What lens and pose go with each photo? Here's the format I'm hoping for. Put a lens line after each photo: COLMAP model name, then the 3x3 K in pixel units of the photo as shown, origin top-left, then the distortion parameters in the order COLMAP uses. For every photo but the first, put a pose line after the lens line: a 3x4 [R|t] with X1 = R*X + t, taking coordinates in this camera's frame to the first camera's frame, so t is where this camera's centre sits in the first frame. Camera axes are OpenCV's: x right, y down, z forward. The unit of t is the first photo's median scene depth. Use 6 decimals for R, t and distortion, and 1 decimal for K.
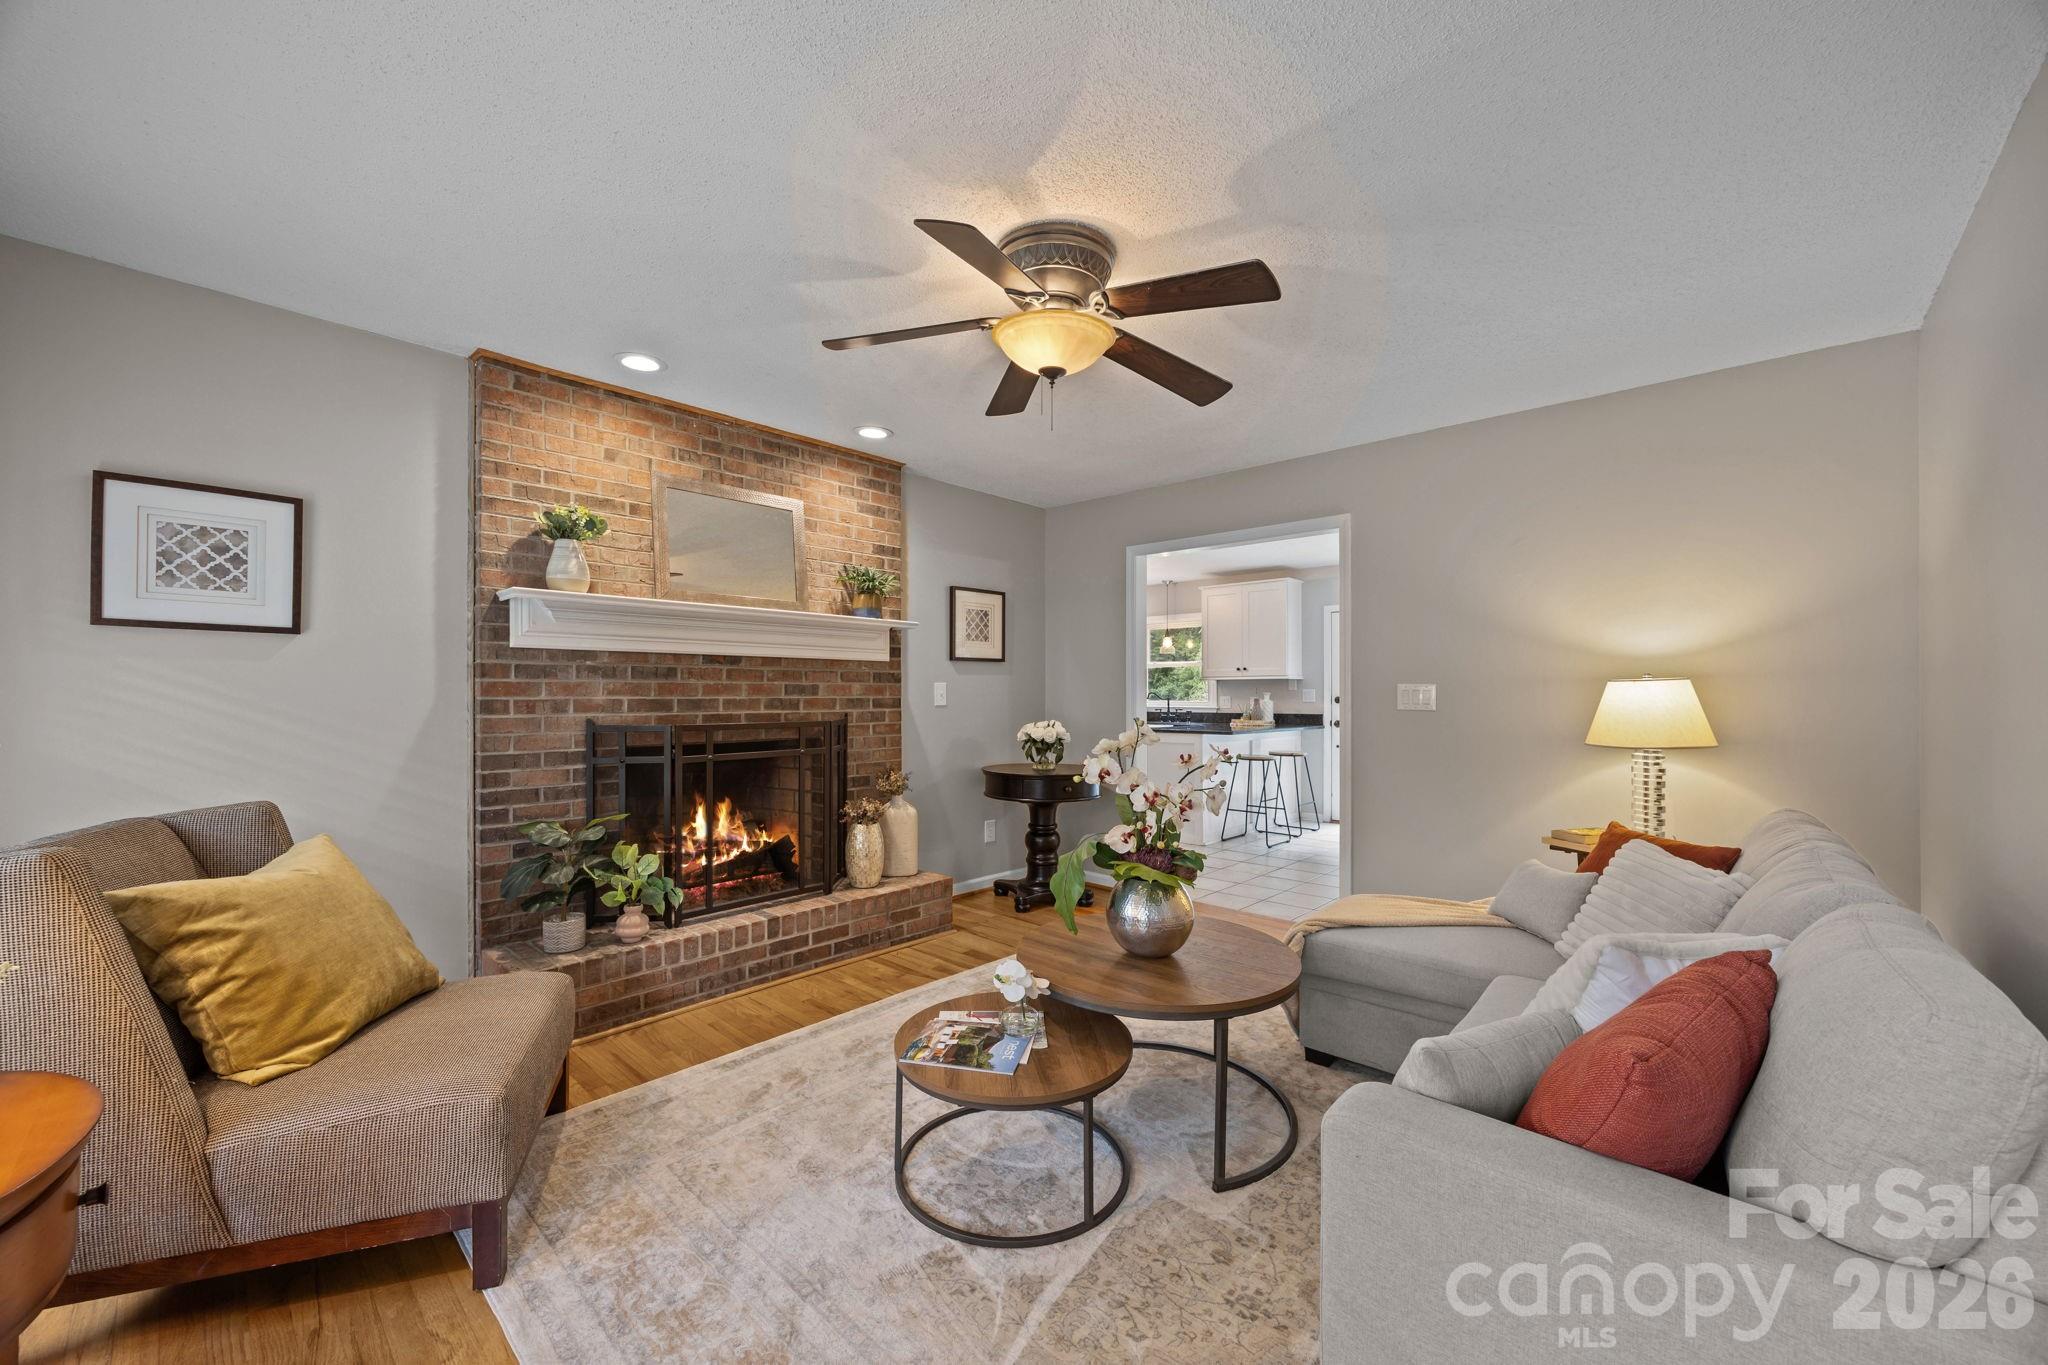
lens RADIAL K [[788.9, 0, 1030.1], [0, 788.9, 694.6], [0, 0, 1]] dist [-0.008339, -0.000257]
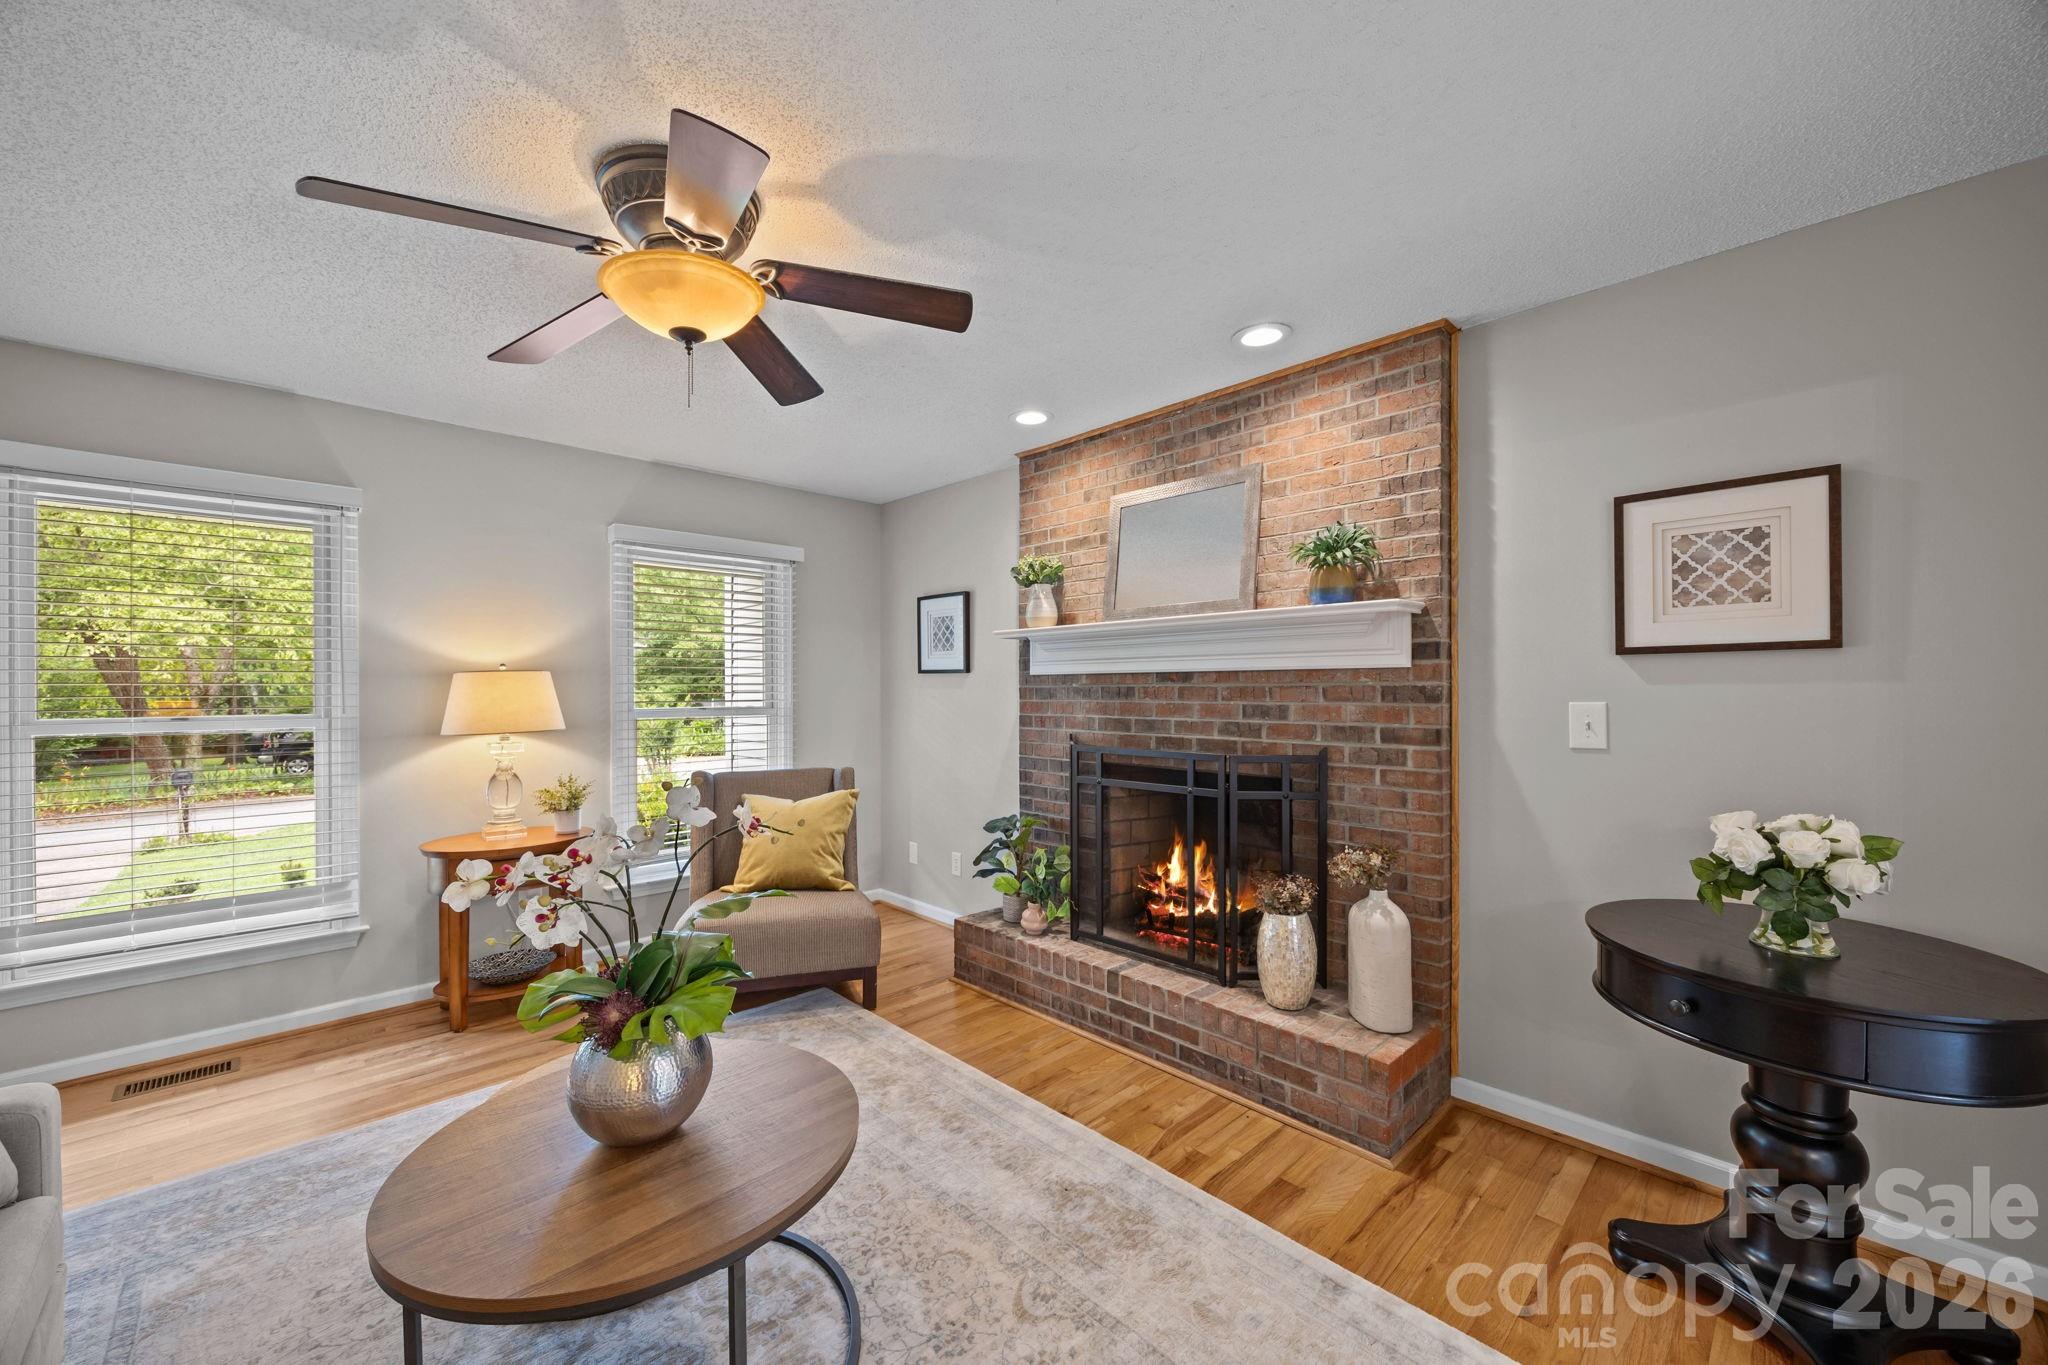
lens RADIAL K [[783.9, 0, 1028.3], [0, 783.9, 690.7], [0, 0, 1]] dist [0.002038, 0.000008]
pose [[-0.060563, 0.003895, -0.998157, 0.508174], [0.003317, 0.999988, 0.003701, -0.032052], [0.998159, -0.003087, -0.060575, 0.874740]]
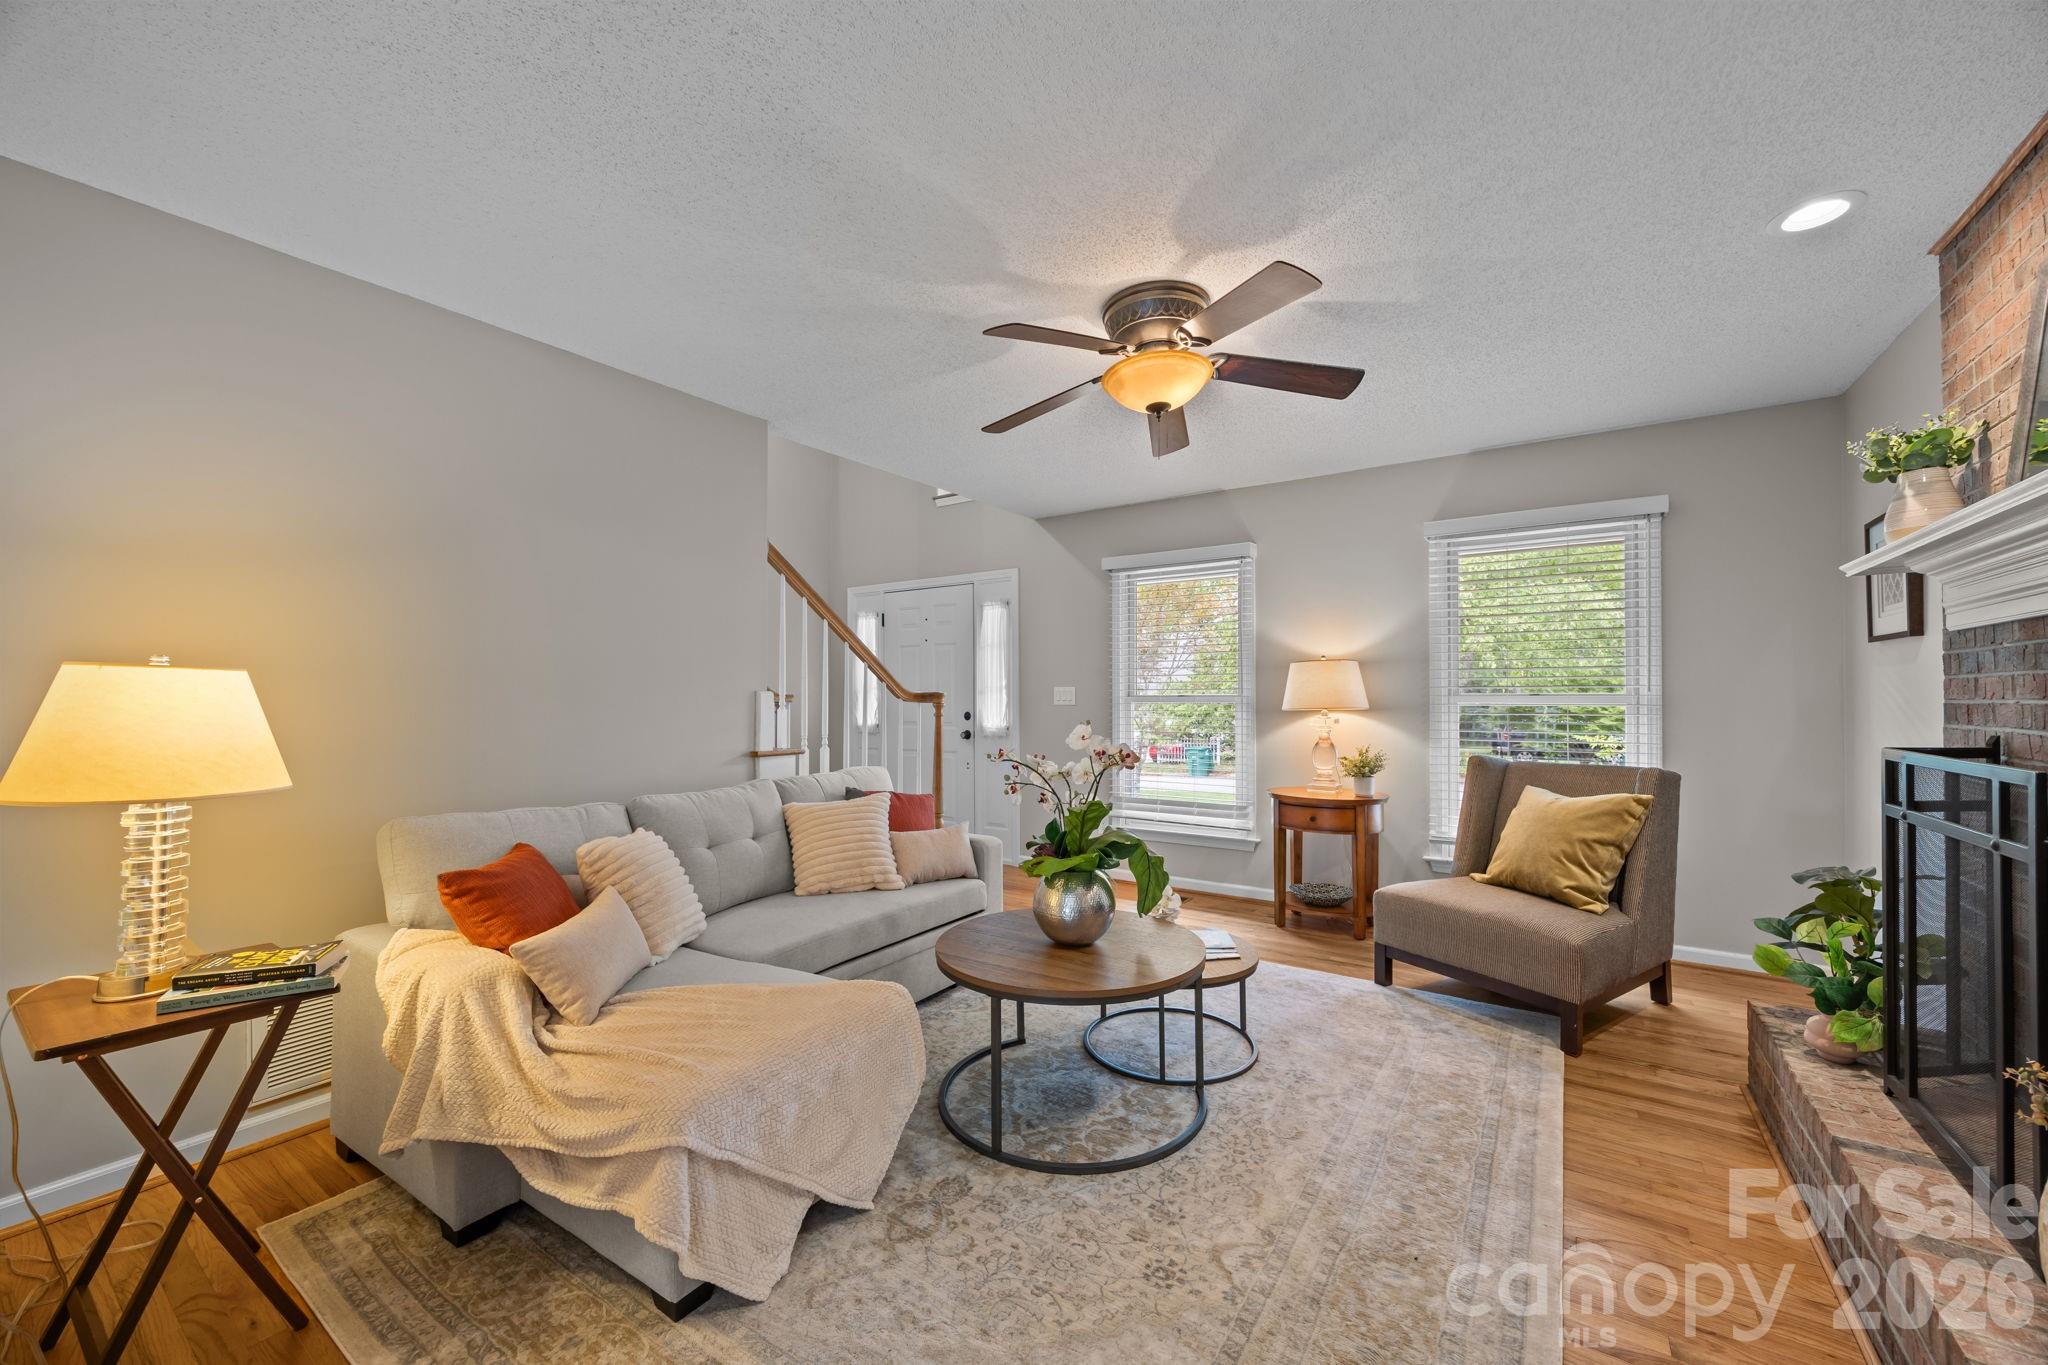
lens RADIAL K [[783.9, 0, 1028.3], [0, 783.9, 690.7], [0, 0, 1]] dist [0.002038, 0.000008]
pose [[-0.989543, 0.002653, -0.144216, 0.233632], [0.003757, 0.999966, -0.007381, -0.003116], [0.144192, -0.007846, -0.989519, 1.301044]]
